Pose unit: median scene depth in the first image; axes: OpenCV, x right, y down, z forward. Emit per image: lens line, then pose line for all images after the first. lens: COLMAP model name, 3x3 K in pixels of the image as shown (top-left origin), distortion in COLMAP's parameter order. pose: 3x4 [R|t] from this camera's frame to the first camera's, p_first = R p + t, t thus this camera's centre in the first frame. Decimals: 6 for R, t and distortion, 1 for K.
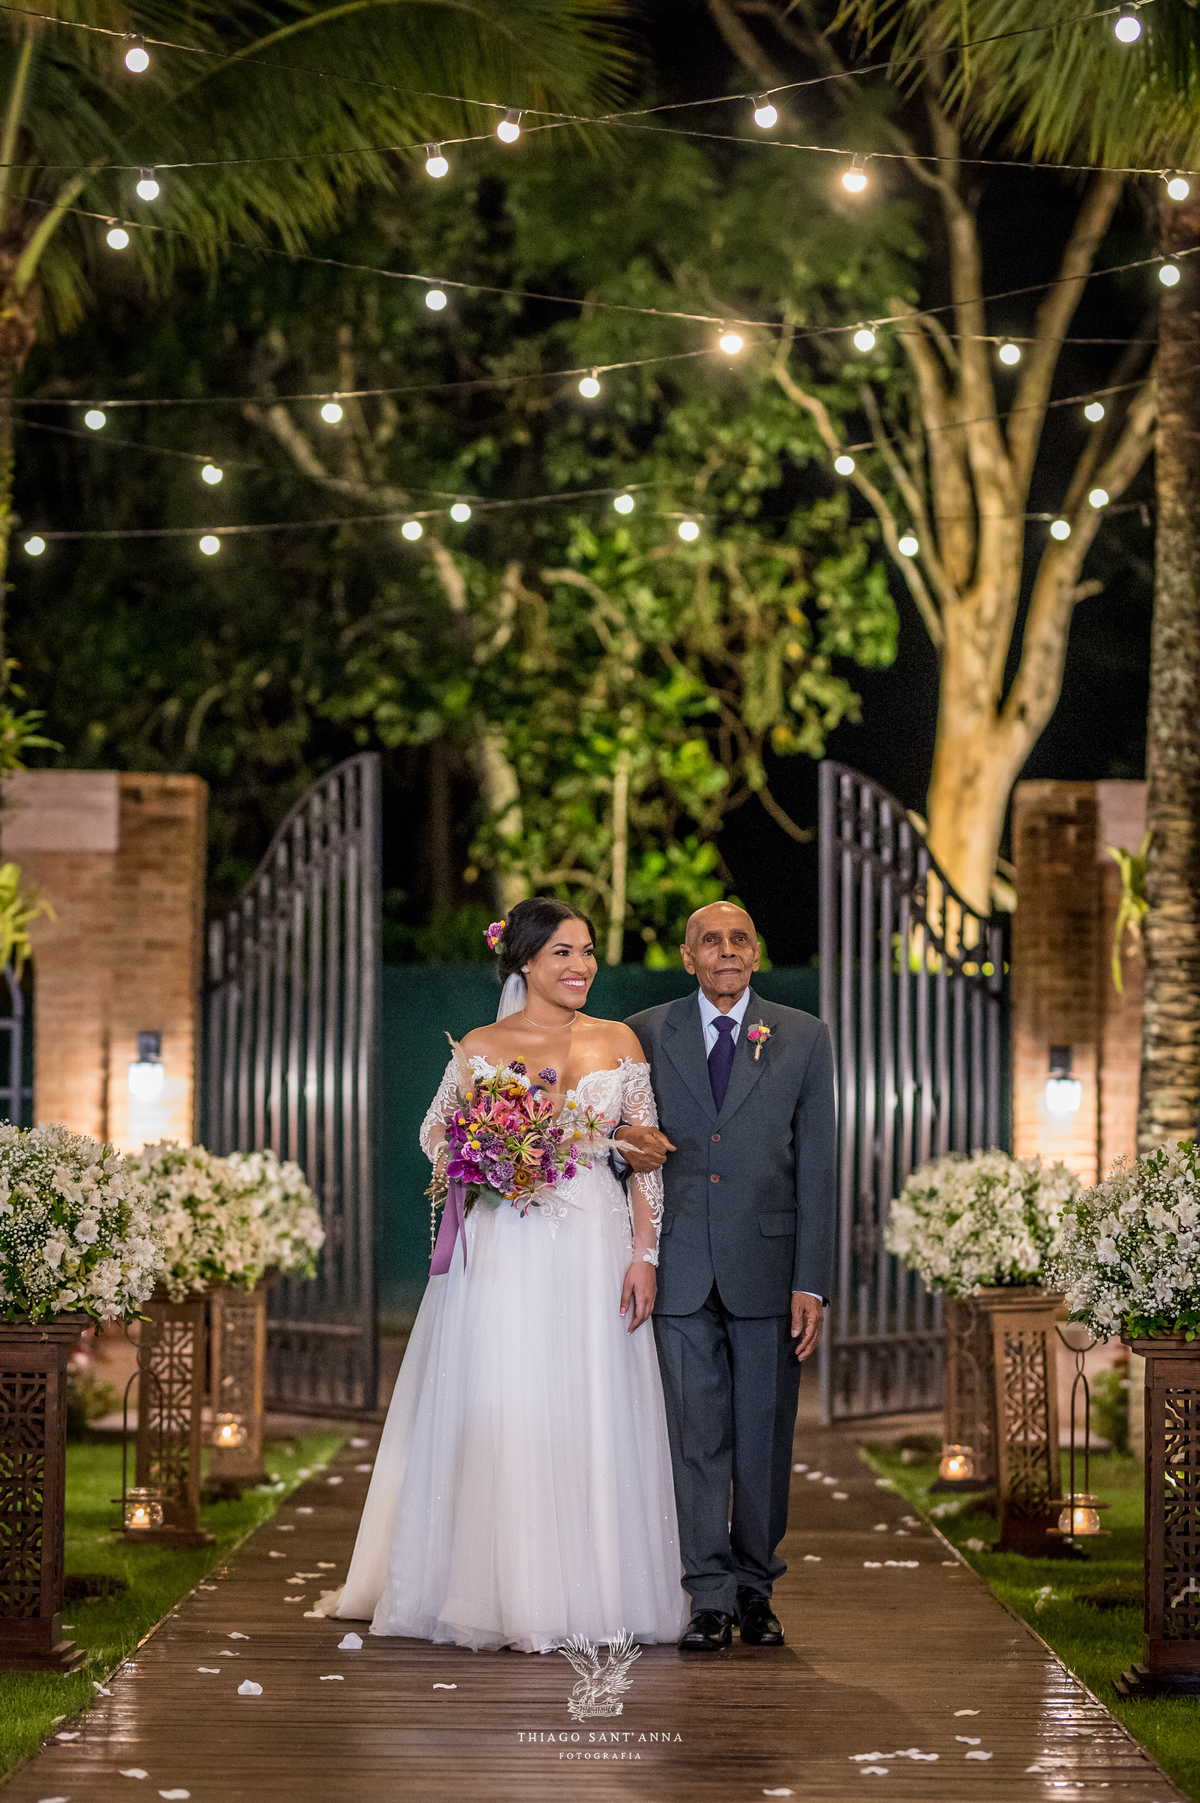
lens RADIAL K [[5318.0, 0, 630.5], [0, 5318.0, 900.4], [0, 0, 1]] dist [0.008712, 0.116348]
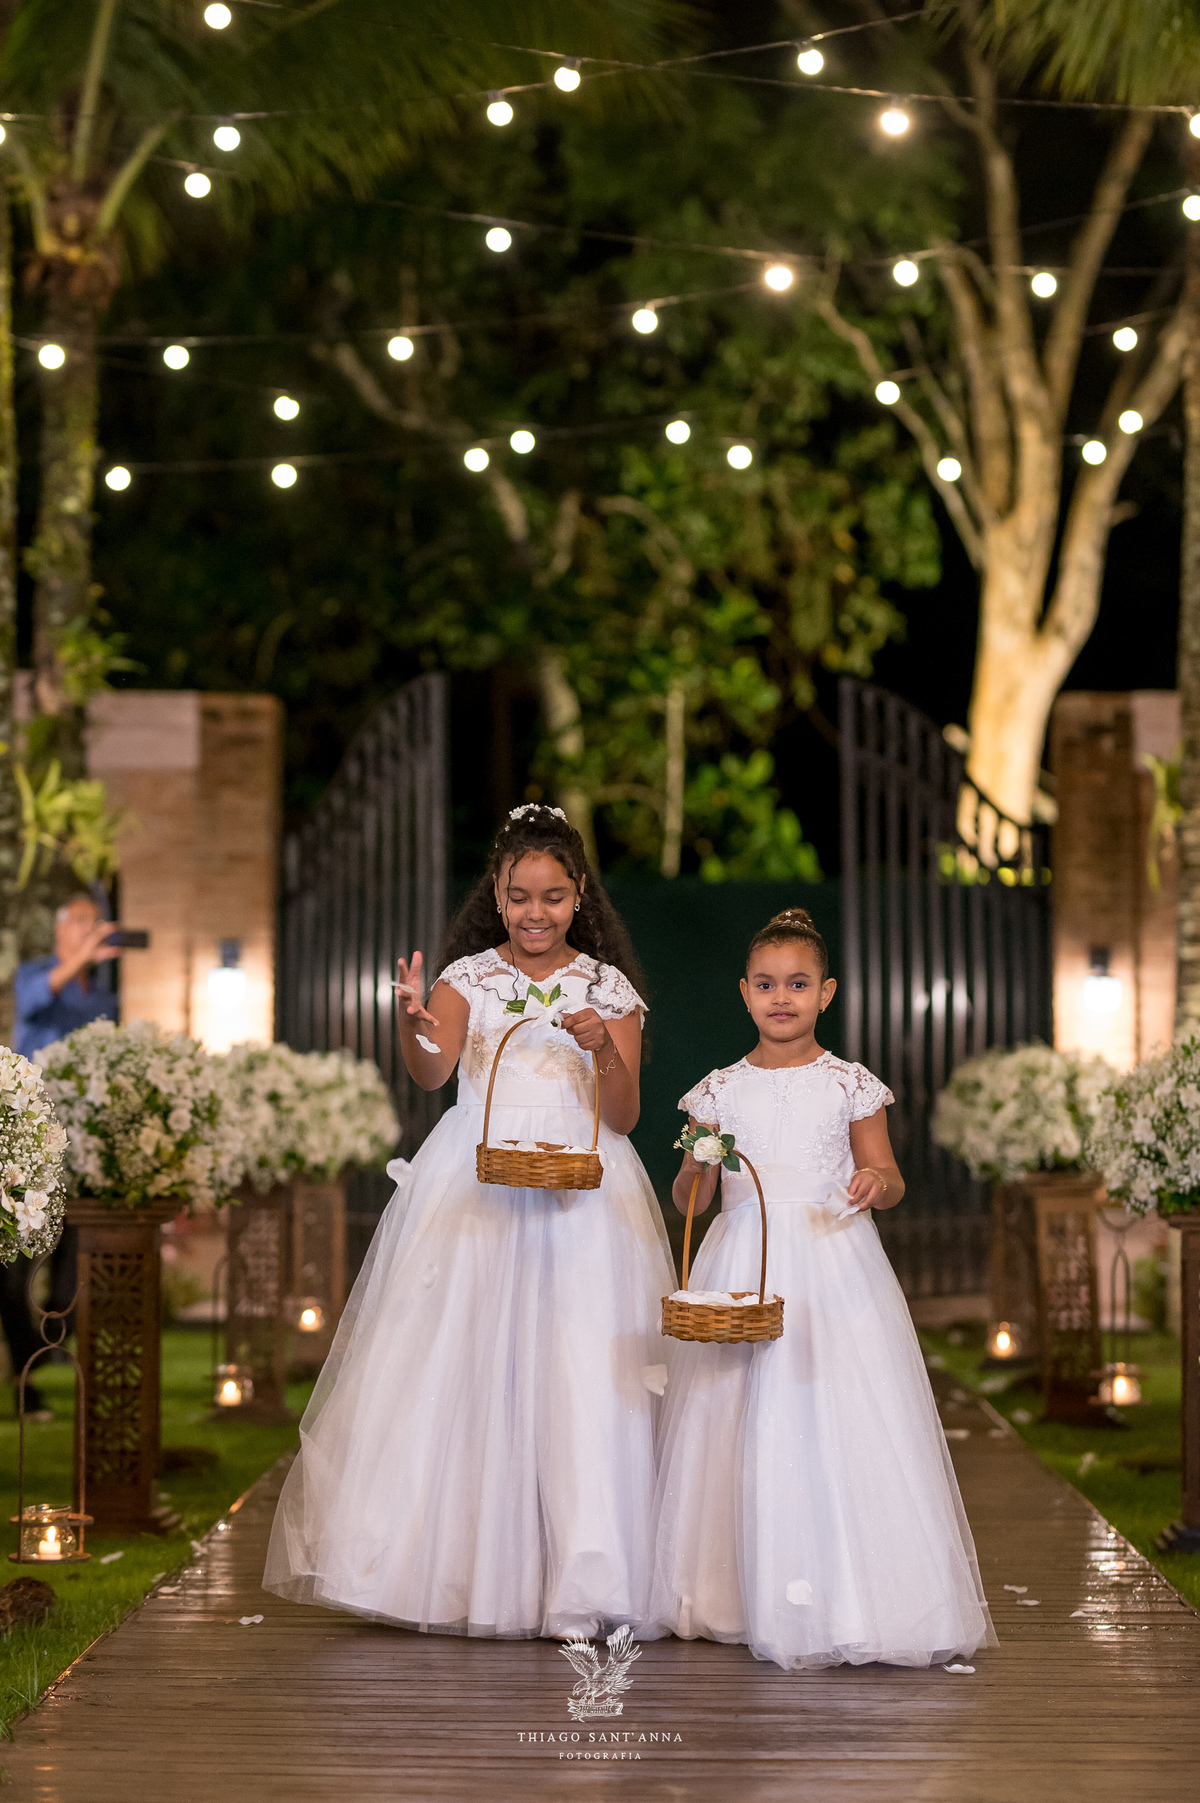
lens RADIAL K [[5123.5, 0, 570.8], [0, 5123.5, 816.4], [0, 0, 1]] dist [0.029718, 0.004854]
pose [[0.999710, -0.009157, -0.022269, -0.000519], [0.009146, 0.999958, -0.000606, 0.001687], [0.022274, 0.000403, 0.999752, -0.011809]]
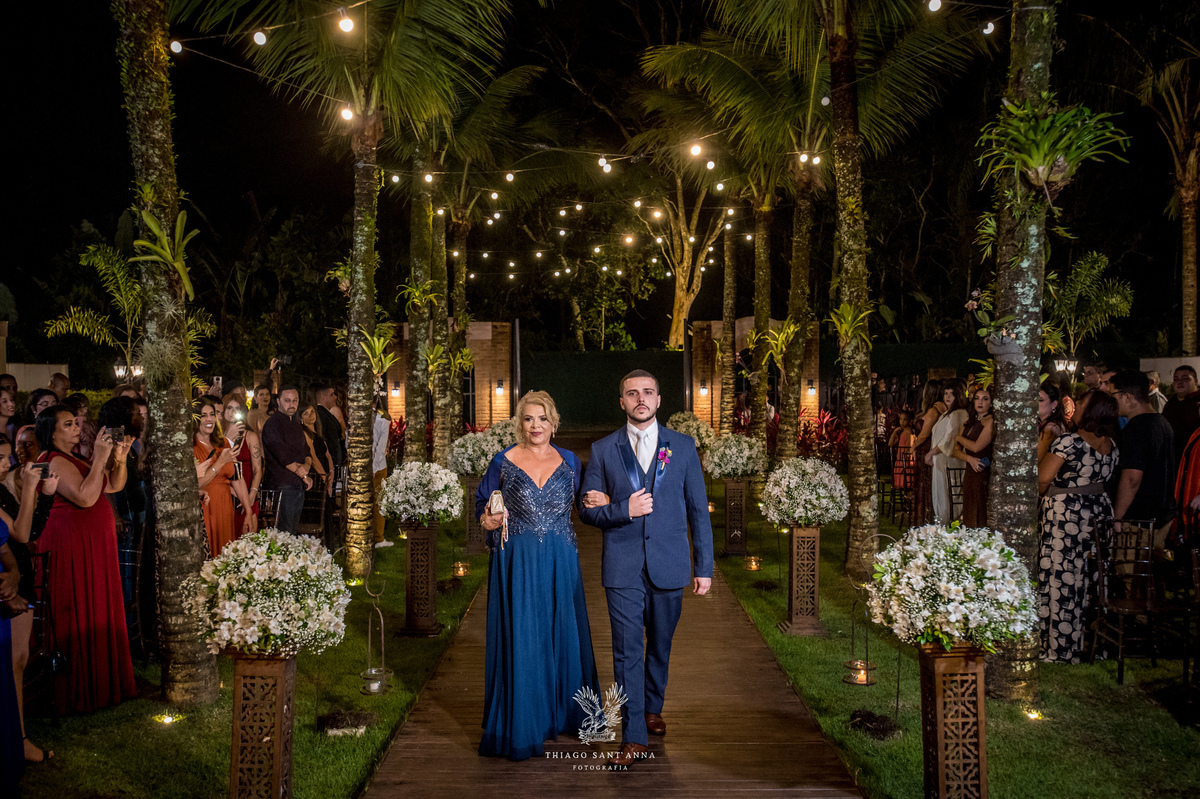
lens RADIAL K [[1182.6, 0, 599.7], [0, 1182.6, 435.9], [0, 0, 1]] dist [0.028568, 0.019899]
pose [[0.999863, -0.015516, -0.005758, -0.001744], [0.016013, 0.994886, 0.099723, -0.030811], [0.004181, -0.099802, 0.994999, 0.003009]]
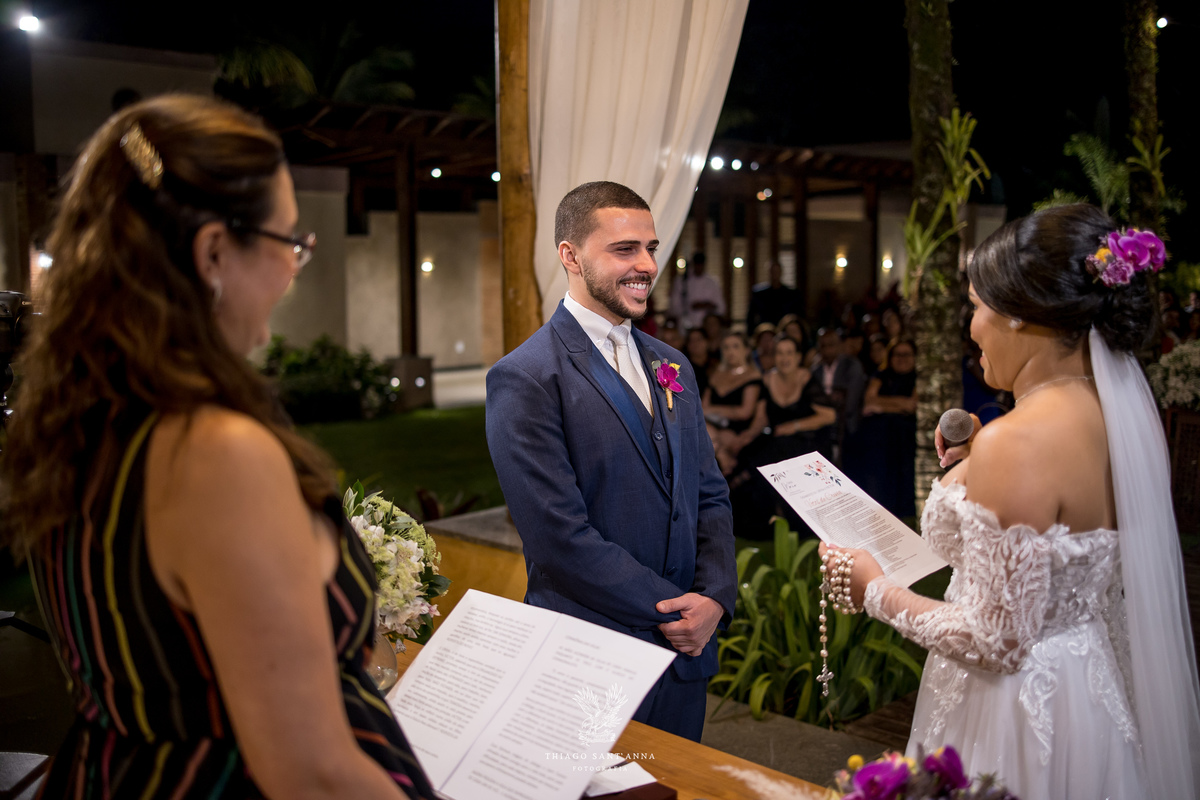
lens RADIAL K [[1308.7, 0, 600.0], [0, 1308.7, 400.0], [0, 0, 1]] dist [-0.080869, 0.065102]
pose [[0.737123, 0.053269, -0.673655, 0.064990], [0.050987, 0.989662, 0.134049, -0.036732], [0.673832, -0.133158, 0.726787, -0.190073]]
